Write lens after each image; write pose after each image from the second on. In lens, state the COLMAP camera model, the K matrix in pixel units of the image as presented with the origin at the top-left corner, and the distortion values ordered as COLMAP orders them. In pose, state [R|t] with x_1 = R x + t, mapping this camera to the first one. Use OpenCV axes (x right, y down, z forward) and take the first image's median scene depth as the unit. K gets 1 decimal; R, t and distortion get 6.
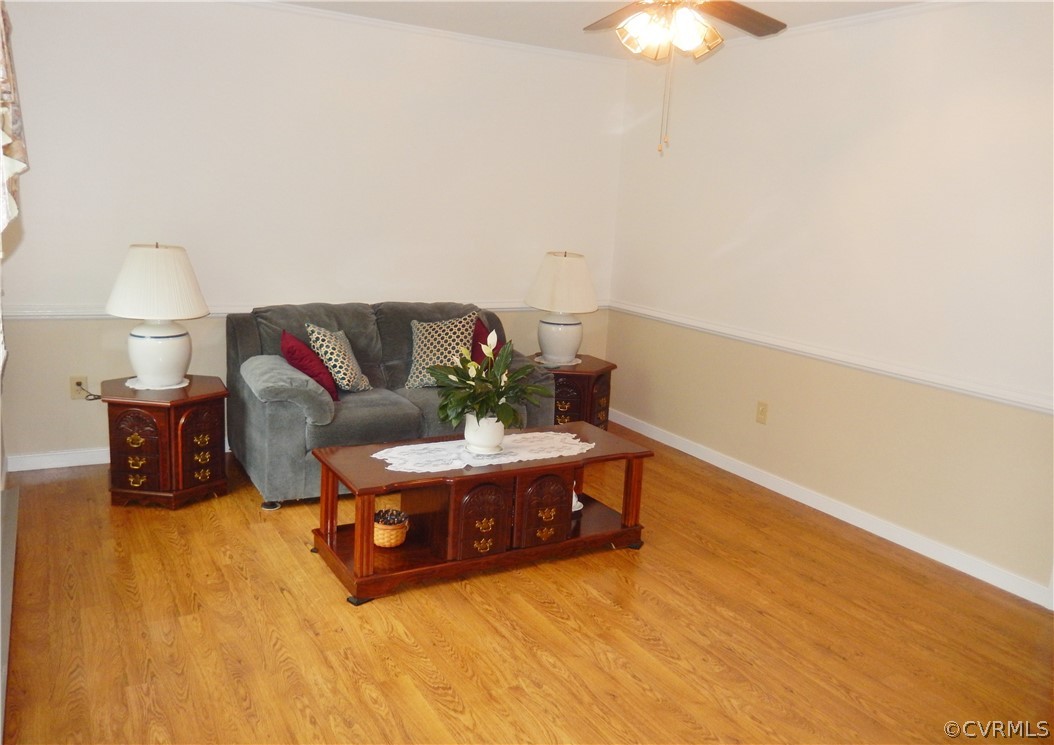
lens RADIAL K [[839.2, 0, 524.2], [0, 839.2, 371.0], [0, 0, 1]] dist [-0.013963, -0.002570]
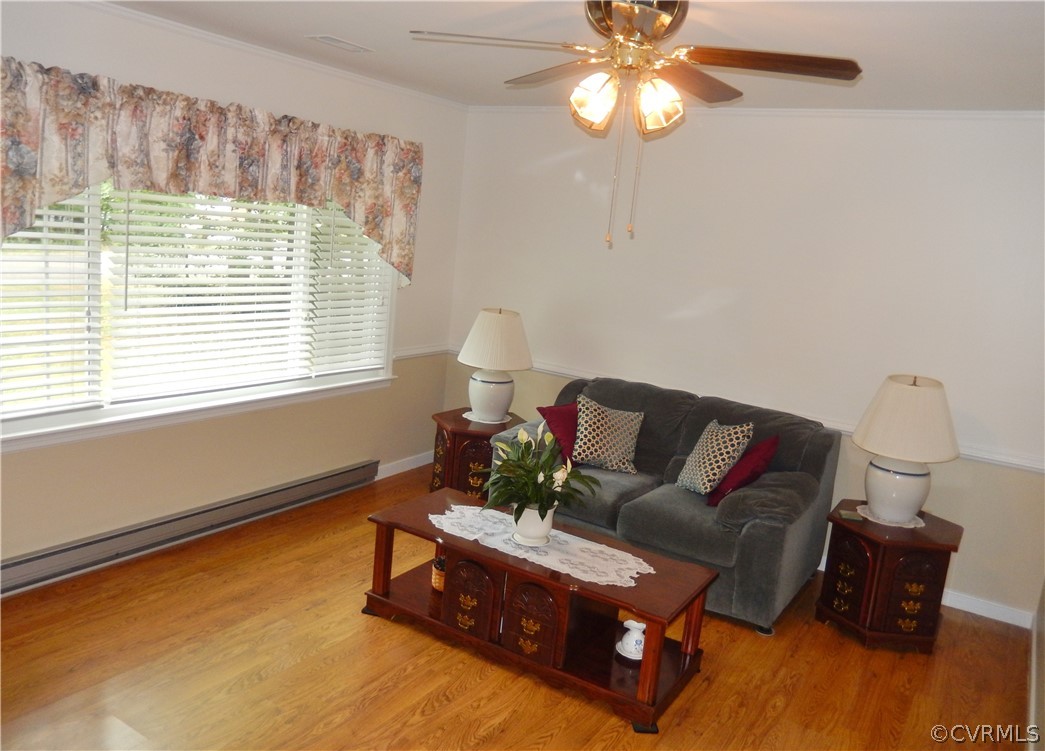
lens RADIAL K [[815.5, 0, 522.5], [0, 815.5, 375.1], [0, 0, 1]] dist [-0.014135, -0.016894]
pose [[0.477749, 0.159159, -0.863958, 0.767313], [-0.249094, 0.967631, 0.040515, -0.132608], [0.842442, 0.195851, 0.501931, 0.499585]]
